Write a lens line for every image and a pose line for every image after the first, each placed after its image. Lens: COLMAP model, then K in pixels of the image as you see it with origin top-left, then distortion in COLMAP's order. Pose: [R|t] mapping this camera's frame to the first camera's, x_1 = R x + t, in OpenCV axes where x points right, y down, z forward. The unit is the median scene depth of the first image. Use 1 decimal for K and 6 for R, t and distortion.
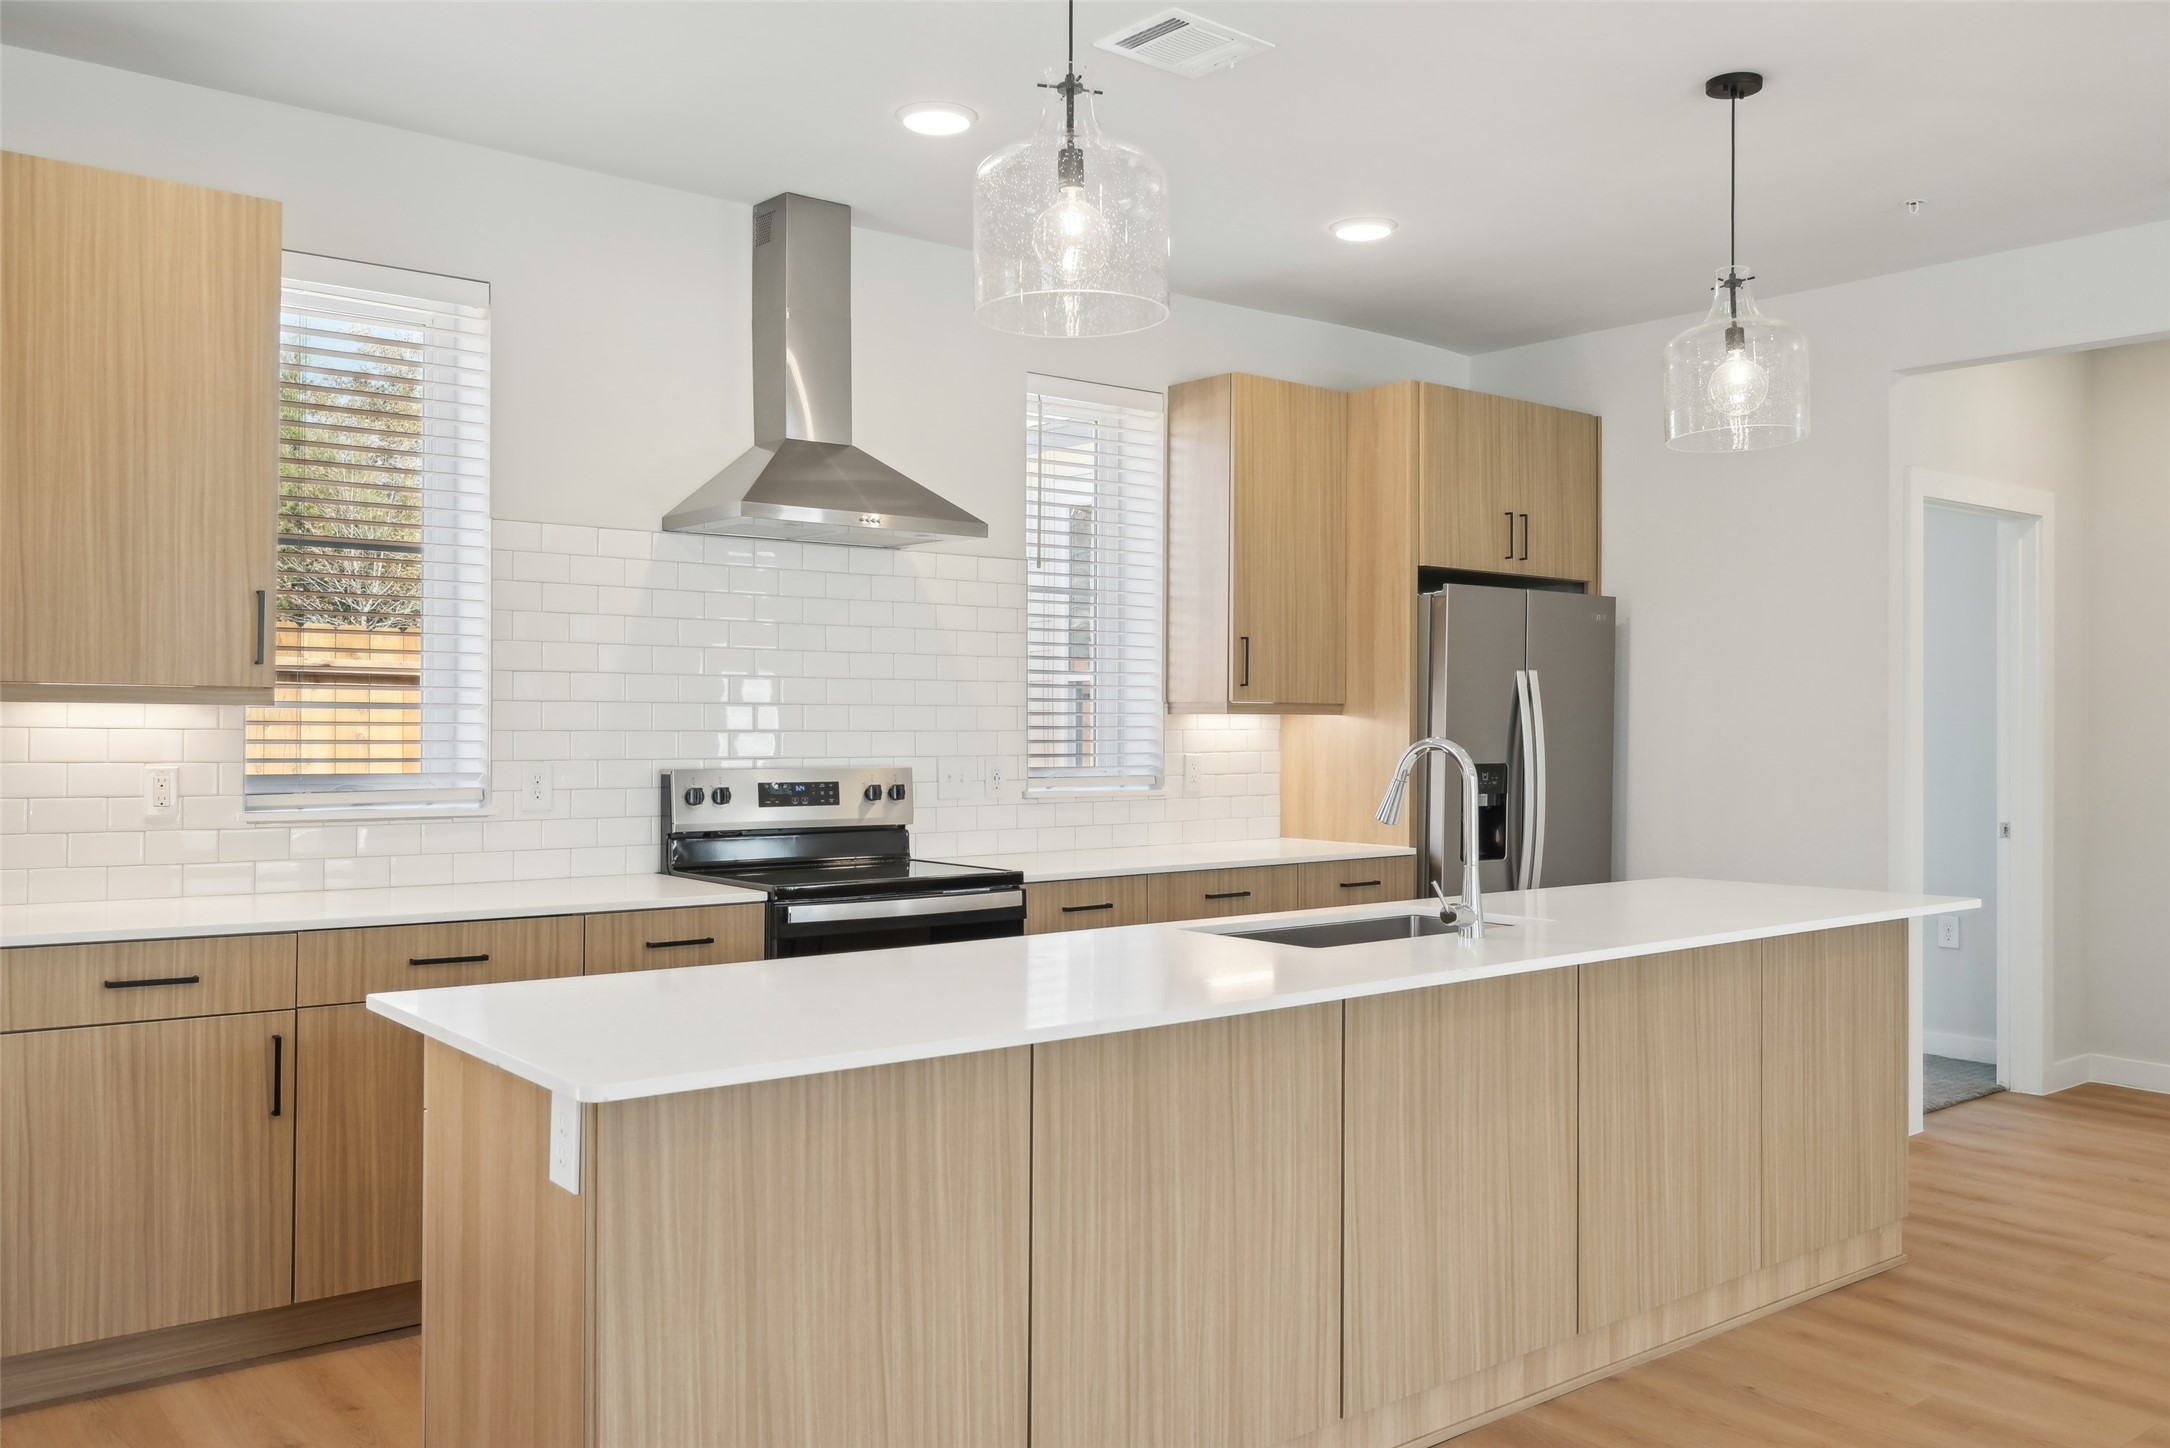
lens RADIAL K [[1721.3, 0, 1082.8], [0, 1721.3, 712.8], [0, 0, 1]] dist [-0.003235, 0.012091]
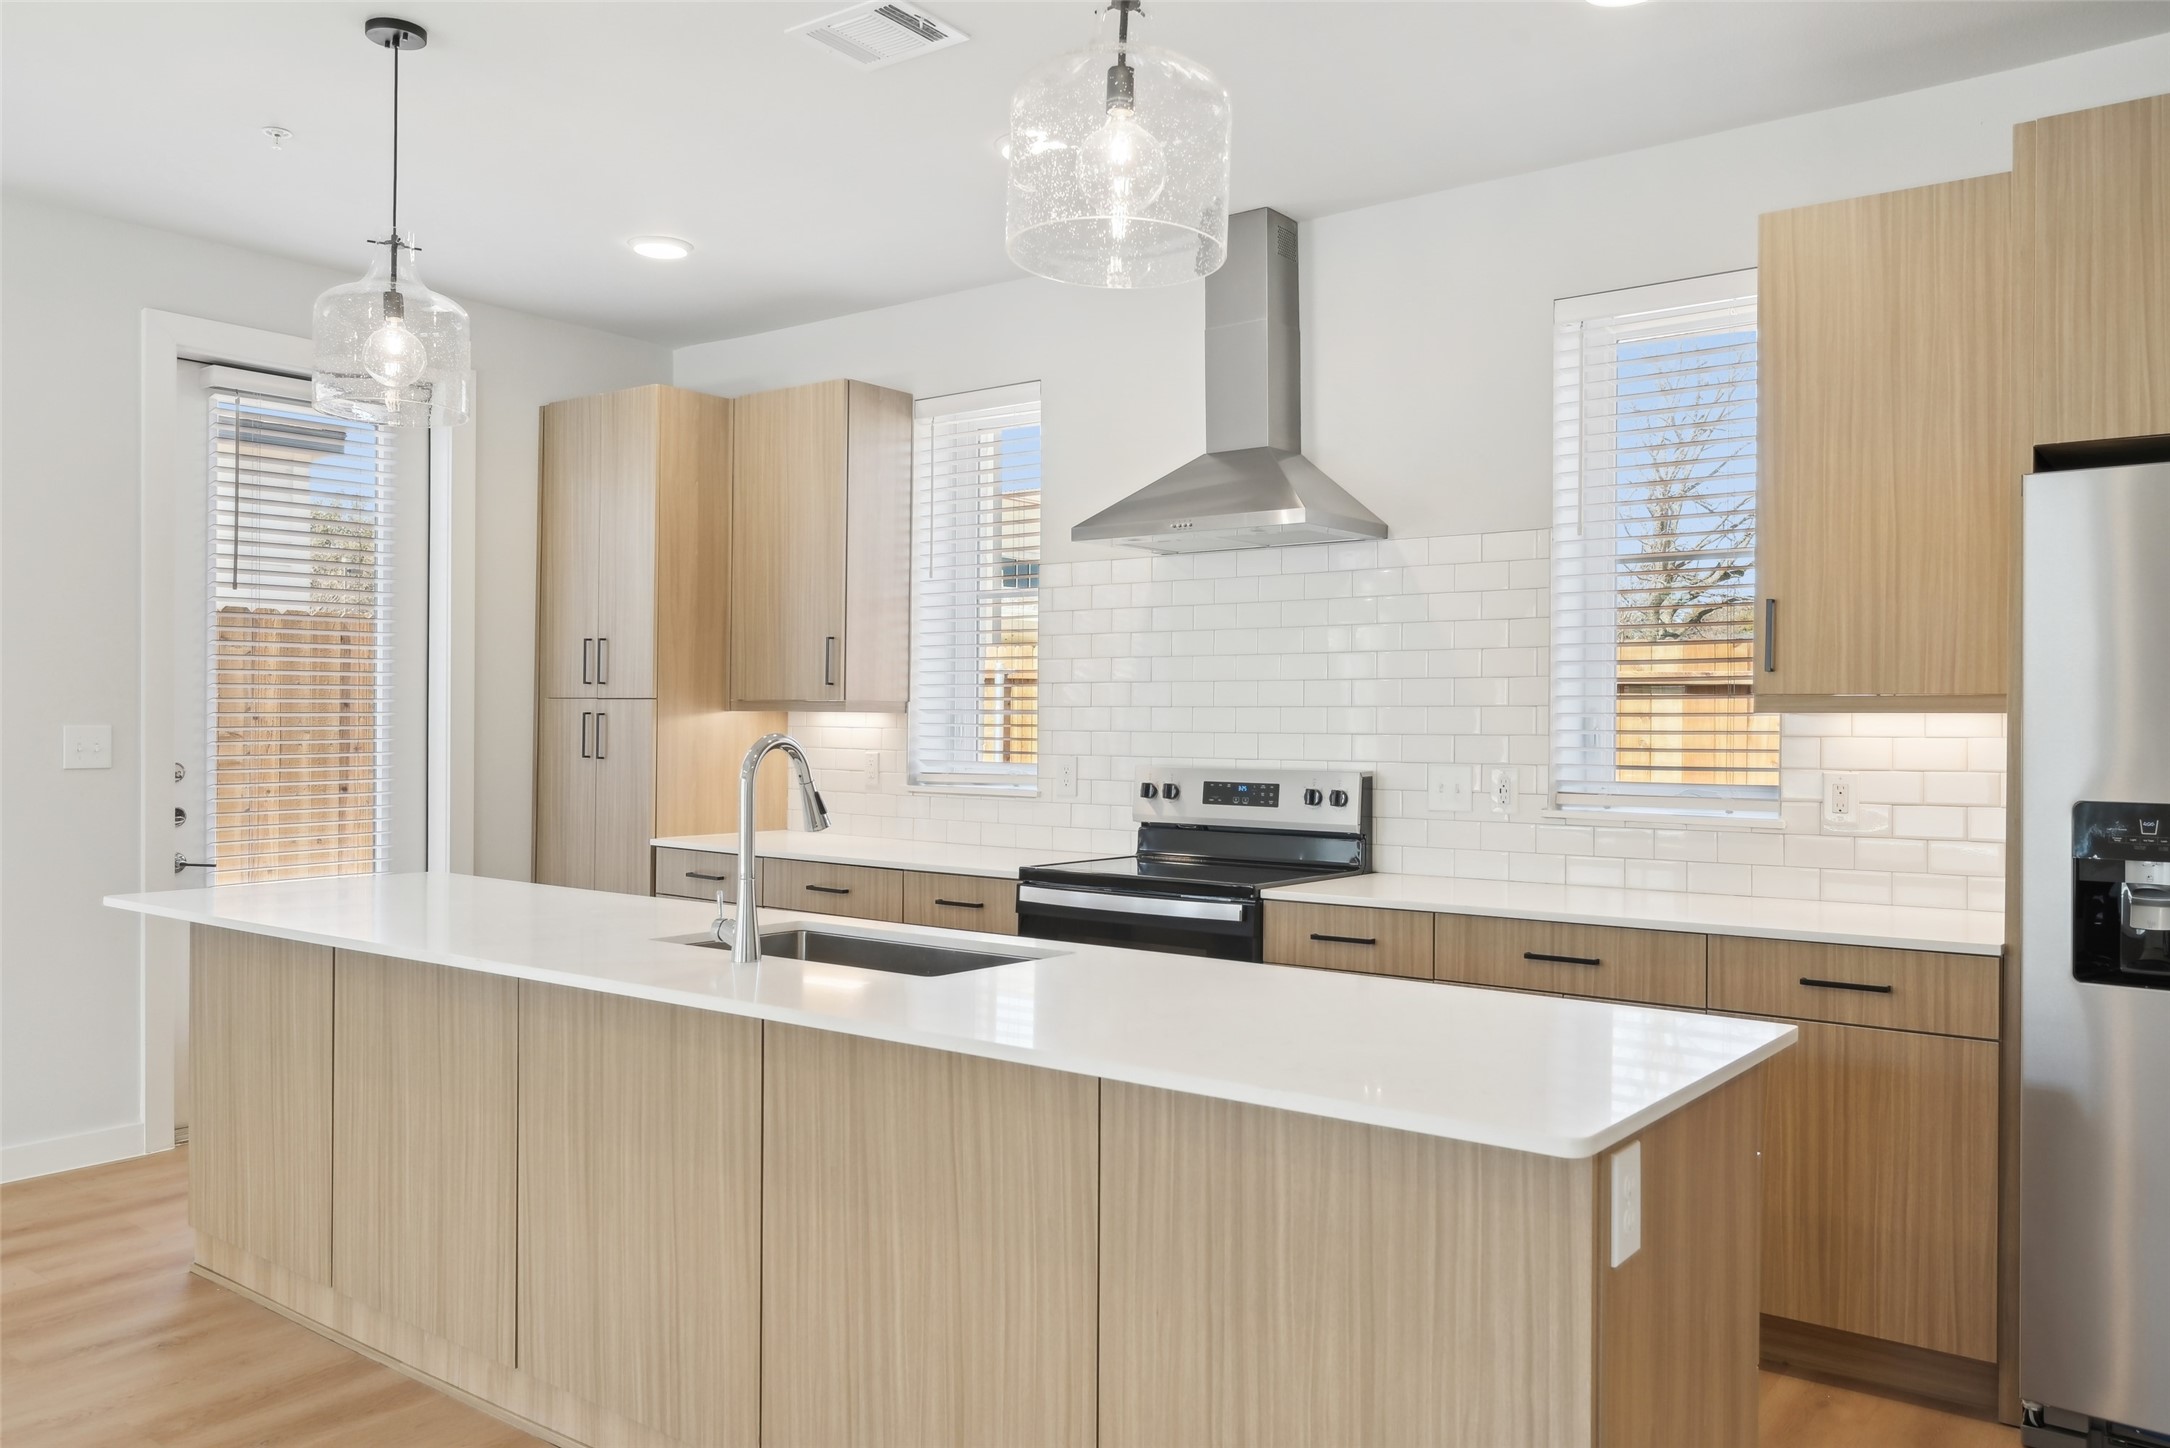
lens RADIAL K [[1587.0, 0, 1080.8], [0, 1587.0, 729.1], [0, 0, 1]] dist [-0.014580, -0.004607]
pose [[0.249823, -0.001065, -0.968291, 0.747169], [-0.002021, 0.999997, -0.001621, 0.010588], [0.968289, 0.002362, 0.249820, 0.691075]]
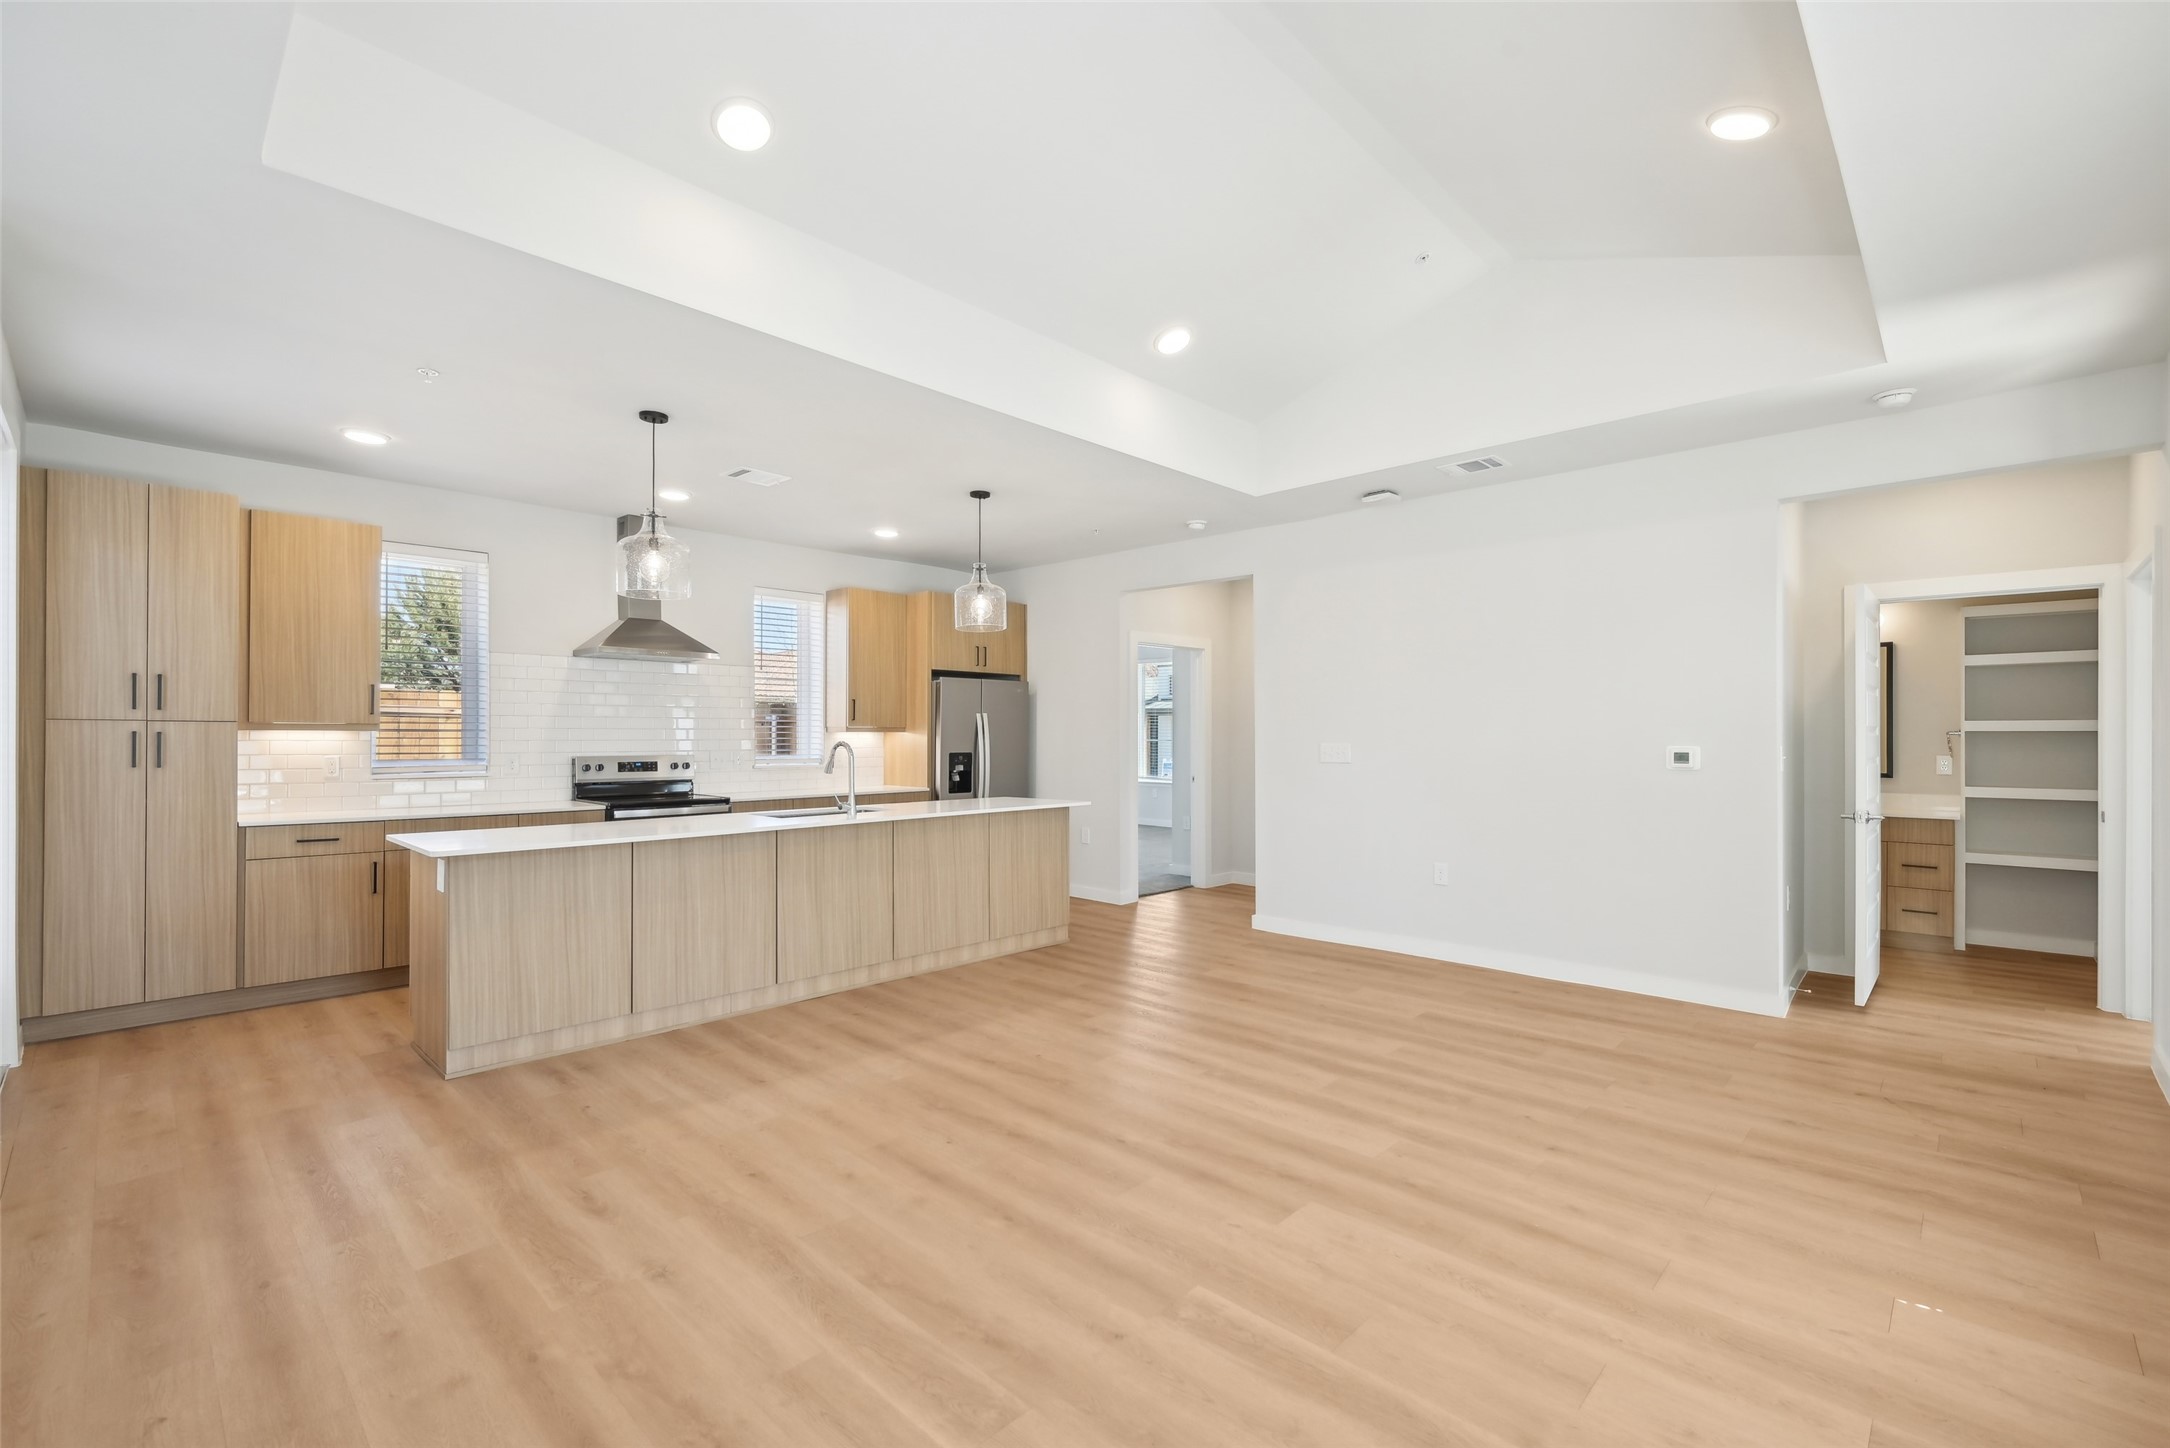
lens RADIAL K [[925.5, 0, 1075.8], [0, 925.5, 730.8], [0, 0, 1]] dist [0.002871, 0.000073]
pose [[0.991962, -0.003684, 0.126485, 0.281514], [0.003514, 0.999993, 0.001568, -0.002248], [-0.126490, -0.001111, 0.991967, -0.354474]]
